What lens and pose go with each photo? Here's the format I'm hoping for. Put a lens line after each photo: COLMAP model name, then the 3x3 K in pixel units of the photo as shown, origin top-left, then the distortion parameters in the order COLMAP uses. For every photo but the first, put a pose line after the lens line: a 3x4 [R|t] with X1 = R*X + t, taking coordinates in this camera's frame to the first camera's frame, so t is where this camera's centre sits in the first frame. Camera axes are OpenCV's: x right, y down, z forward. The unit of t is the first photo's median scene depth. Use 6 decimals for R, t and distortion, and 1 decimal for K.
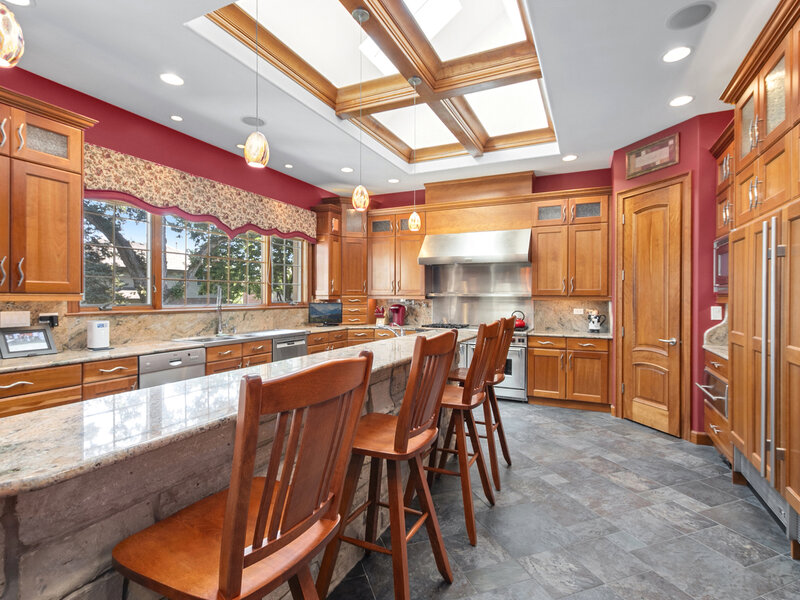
lens RADIAL K [[397.5, 0, 407.6], [0, 397.5, 297.0], [0, 0, 1]] dist [0.006160, -0.000949]
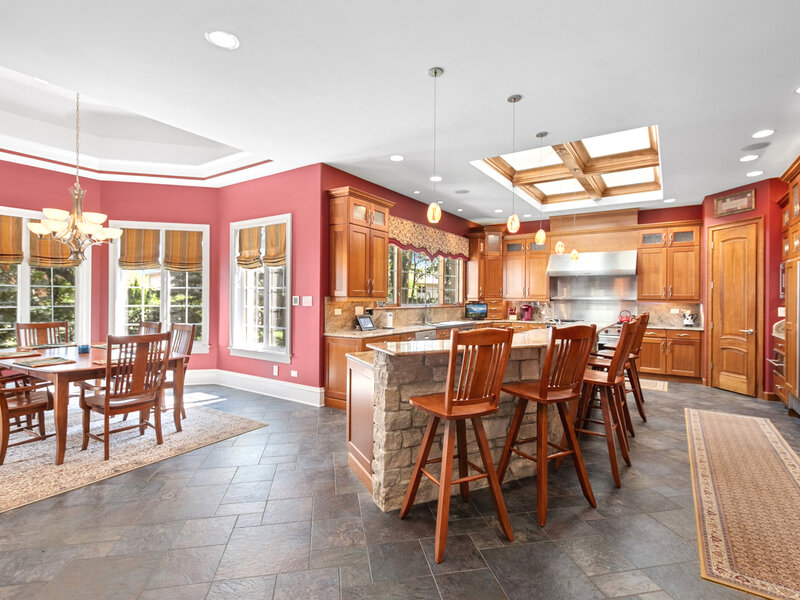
lens RADIAL K [[397.5, 0, 407.6], [0, 397.5, 297.0], [0, 0, 1]] dist [0.006160, -0.000949]
pose [[0.988688, 0.003751, -0.149940, -0.290673], [-0.004316, 0.999985, -0.003447, -0.003022], [0.149924, 0.004055, 0.988689, -0.516810]]
